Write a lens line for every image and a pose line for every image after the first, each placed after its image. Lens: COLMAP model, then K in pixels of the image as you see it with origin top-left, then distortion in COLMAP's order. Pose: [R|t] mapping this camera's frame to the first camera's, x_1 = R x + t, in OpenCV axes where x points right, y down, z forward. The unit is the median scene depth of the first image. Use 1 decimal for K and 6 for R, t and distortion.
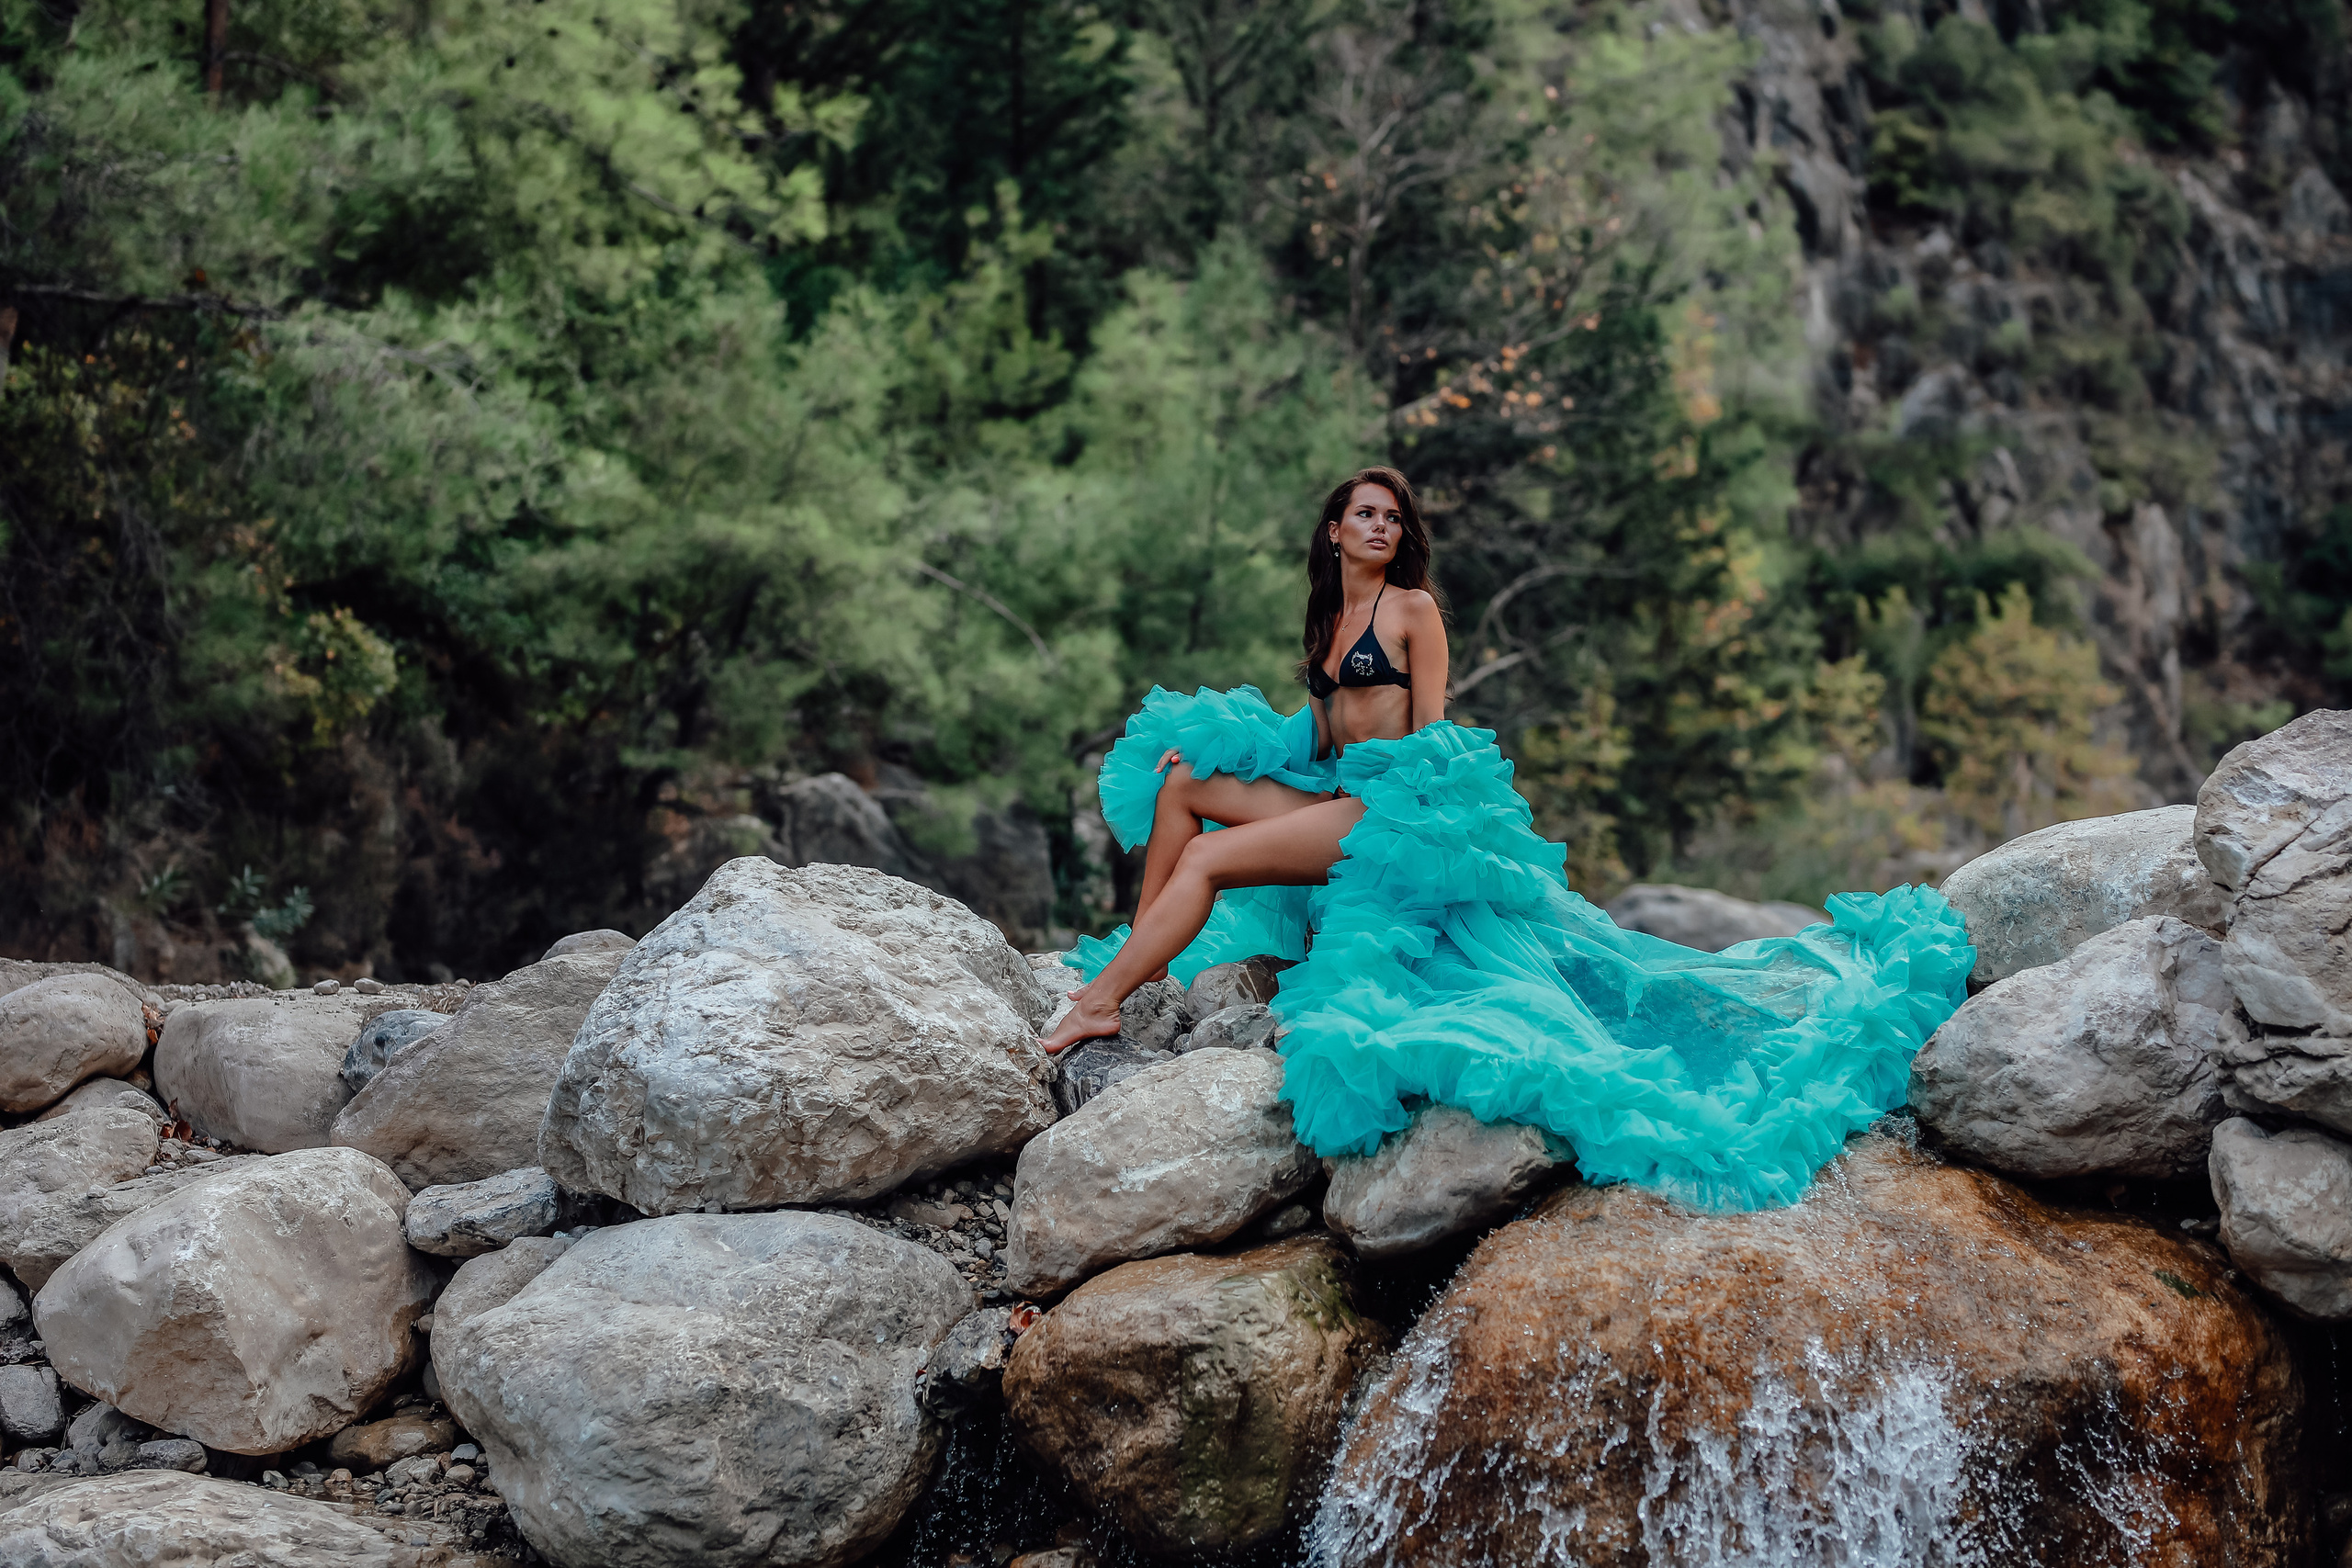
lens RADIAL K [[5575.7, 0, 1231.5], [0, 5575.7, 845.0], [0, 0, 1]] dist [0.006218, -0.620306]
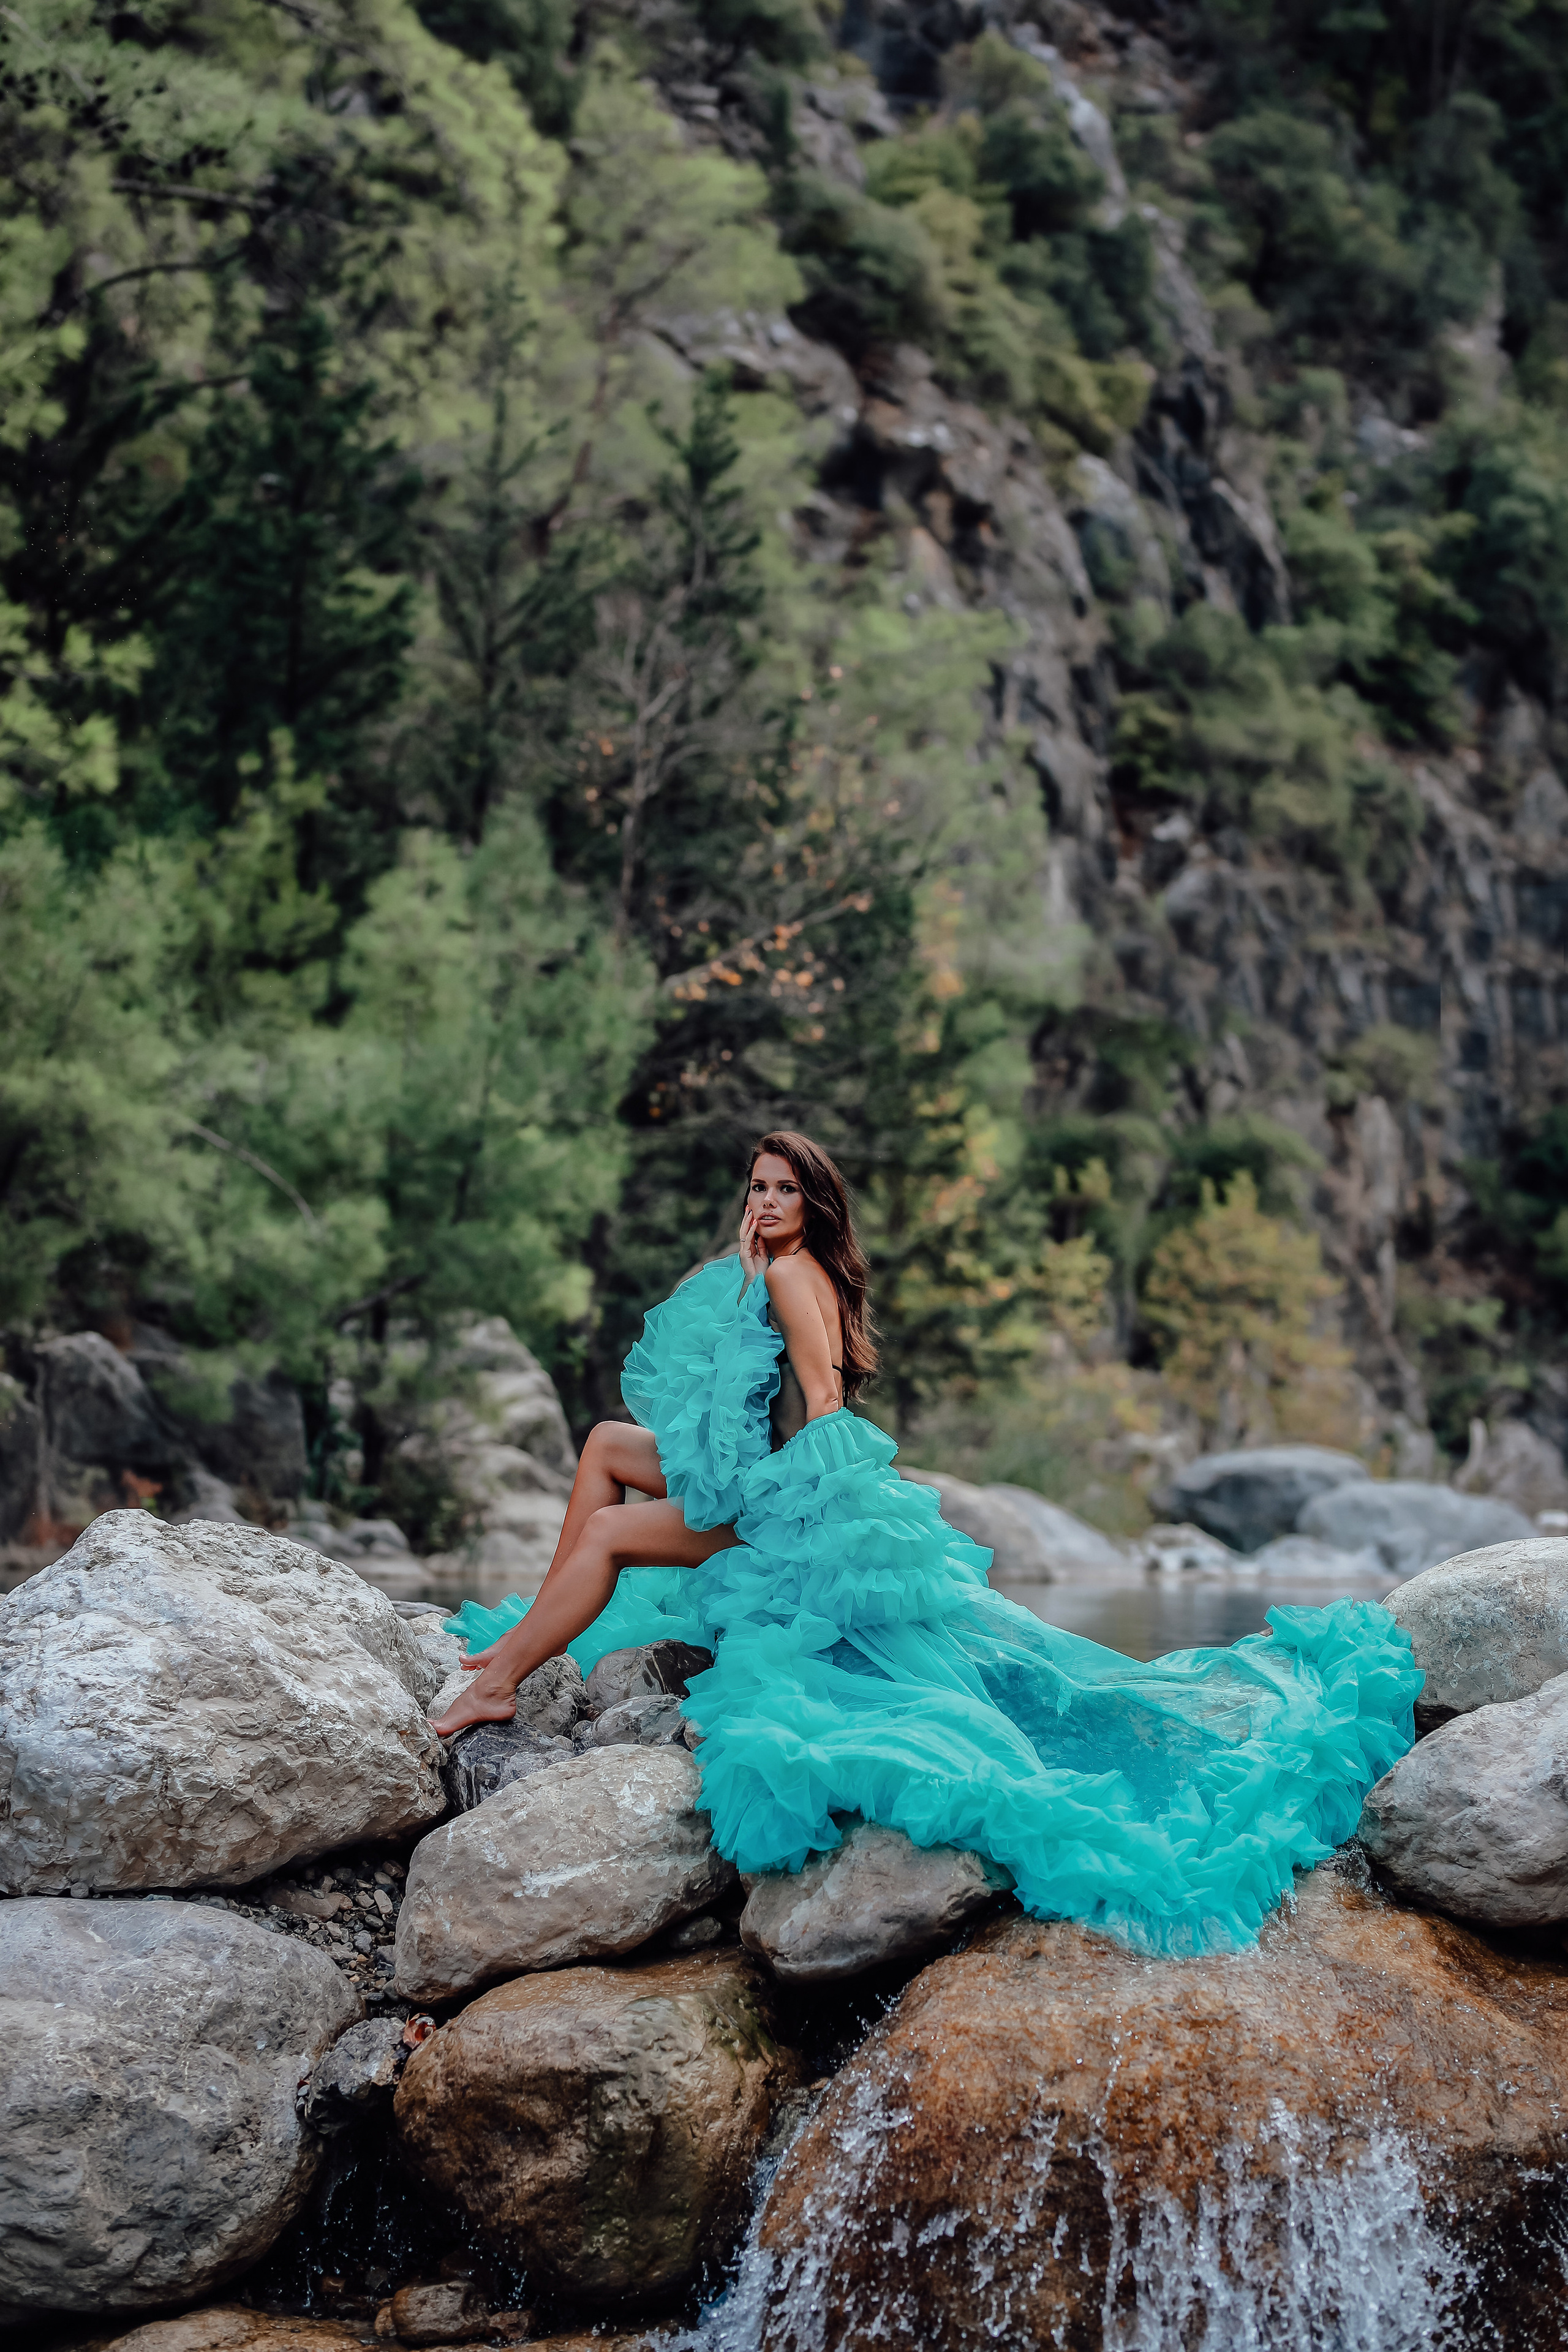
lens RADIAL K [[5576.2, 0, 848.2], [0, 5576.2, 1236.7], [0, 0, 1]] dist [0.006218, -0.620306]
pose [[0.996028, 0.049834, 0.073793, -0.039015], [-0.047759, 0.998419, -0.029626, -0.022949], [-0.075153, 0.025984, 0.996833, 0.054090]]
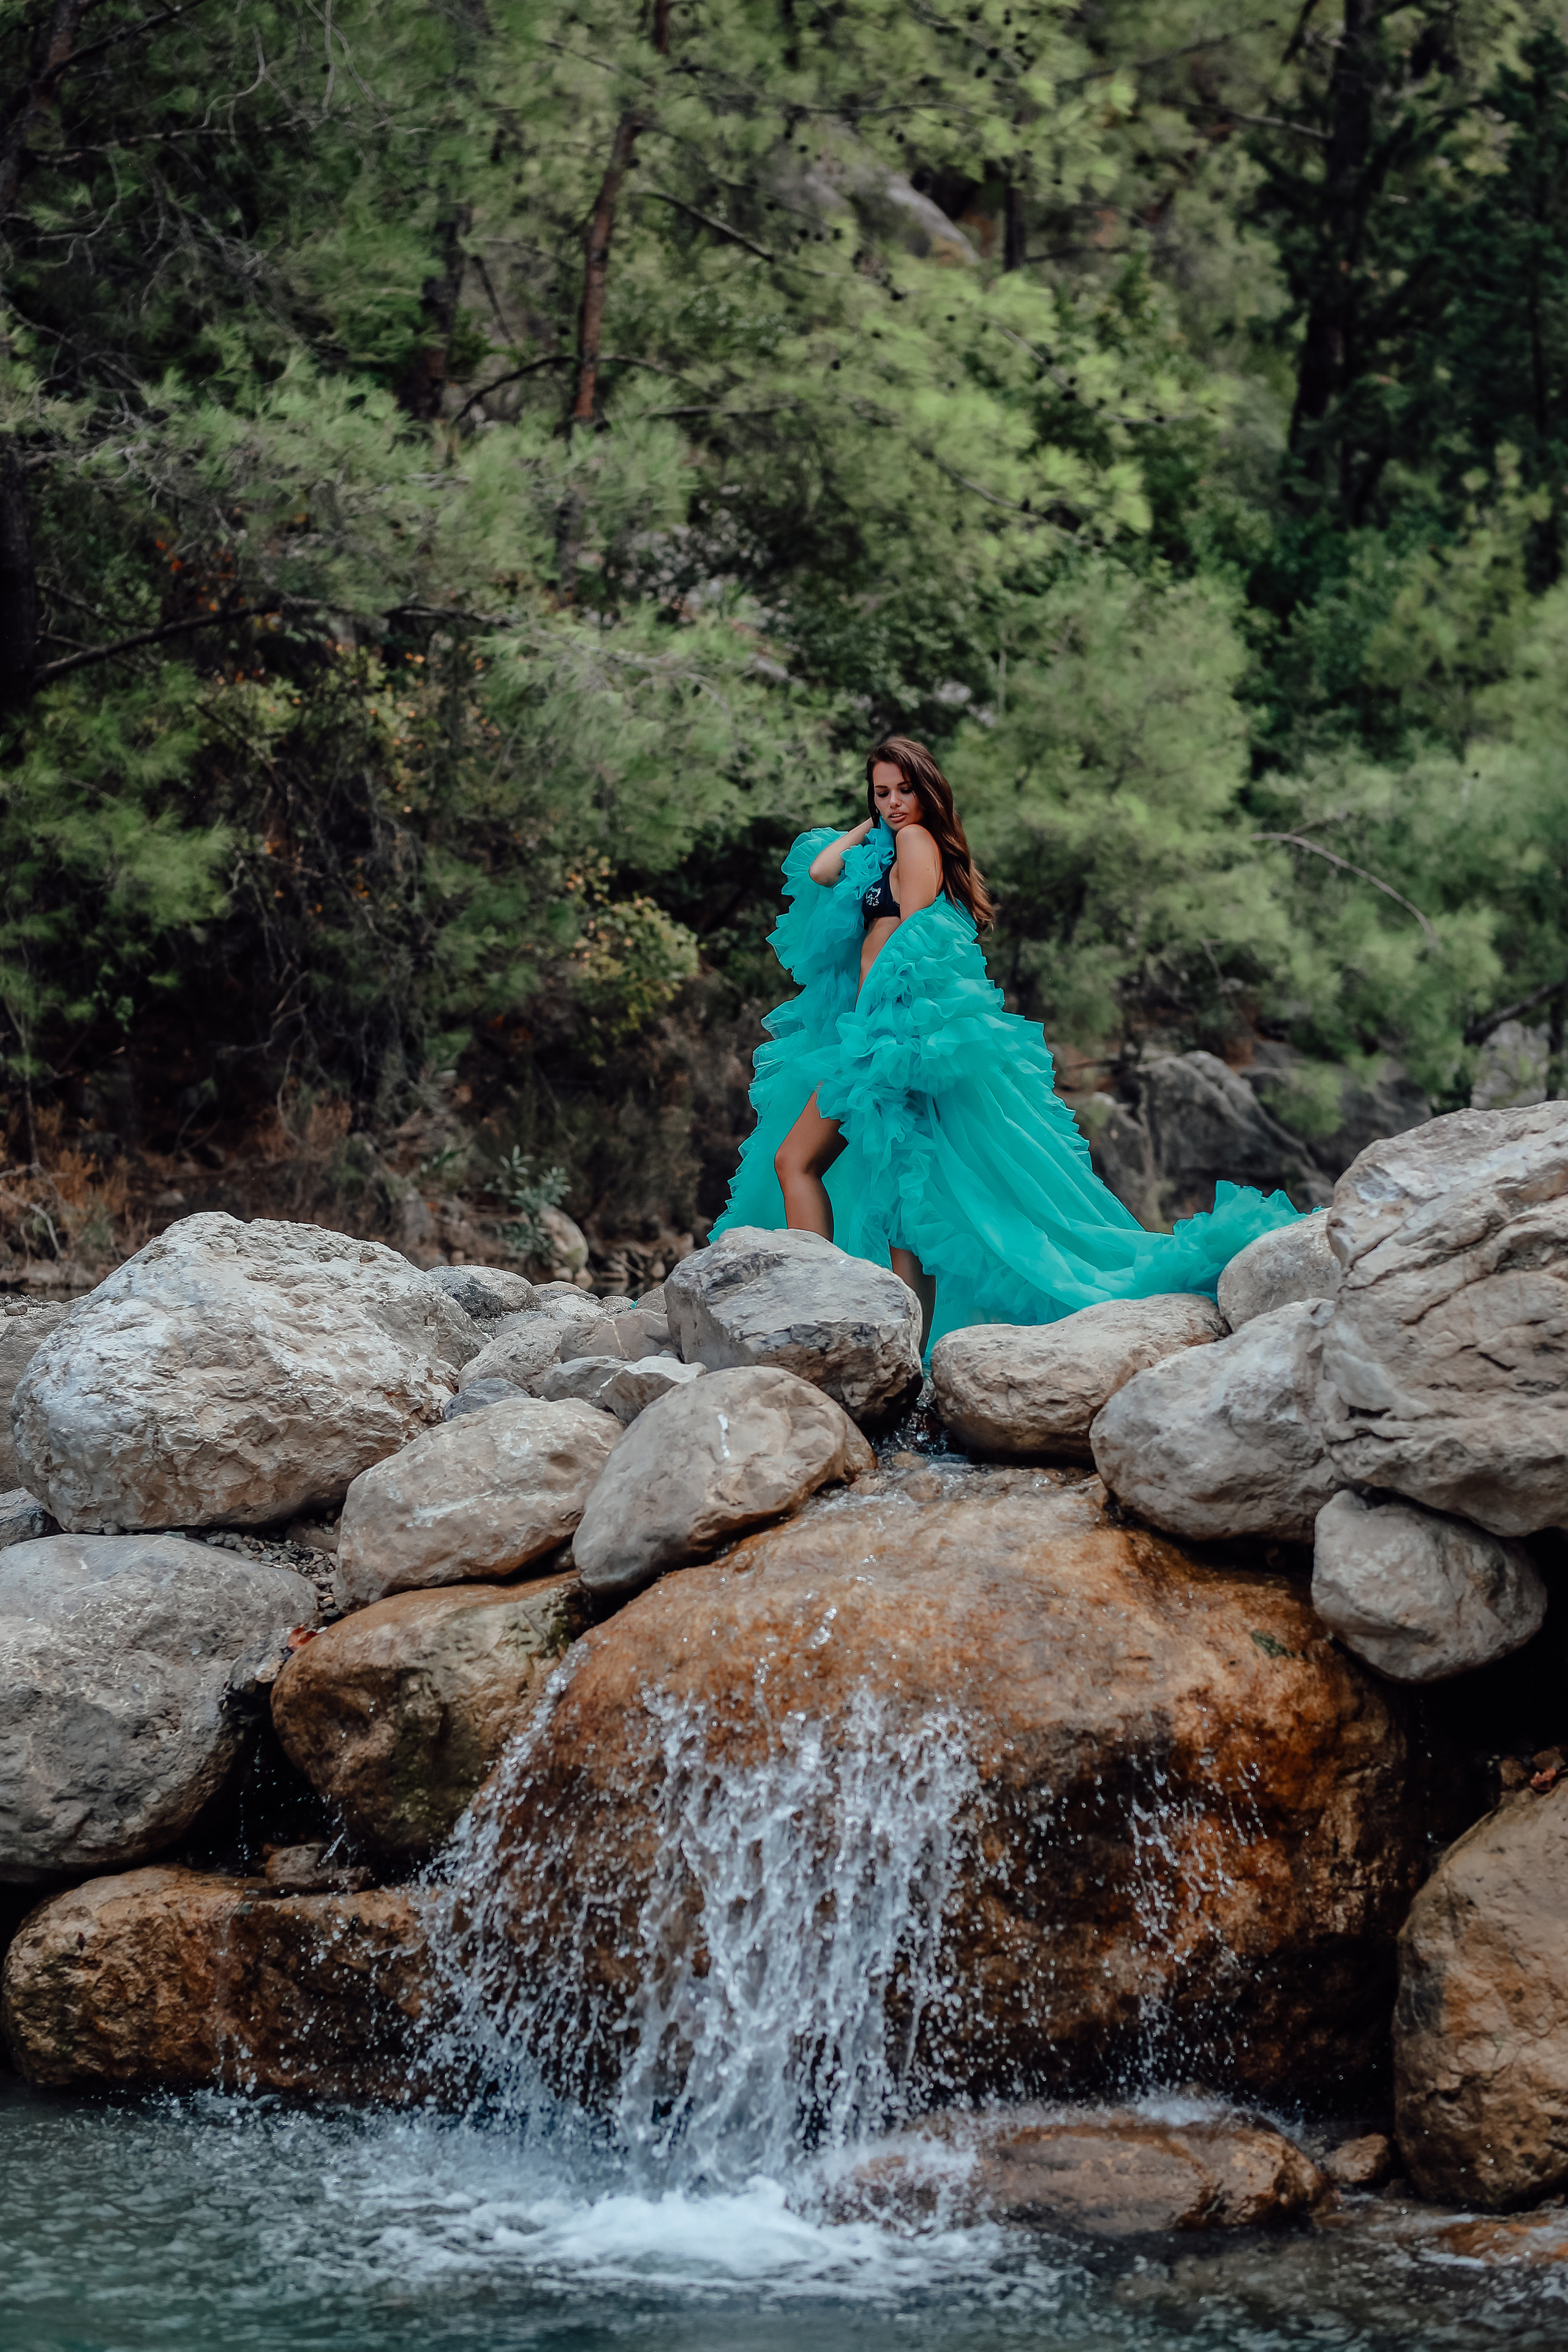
lens RADIAL K [[5706.5, 0, 784.0], [0, 5706.5, 1176.0], [0, 0, 1]] dist [-0.025154, -0.357064]
pose [[0.973392, 0.014069, -0.228715, 0.303109], [-0.010000, 0.999771, 0.018940, -0.029511], [0.228929, -0.016148, 0.973309, -0.091348]]
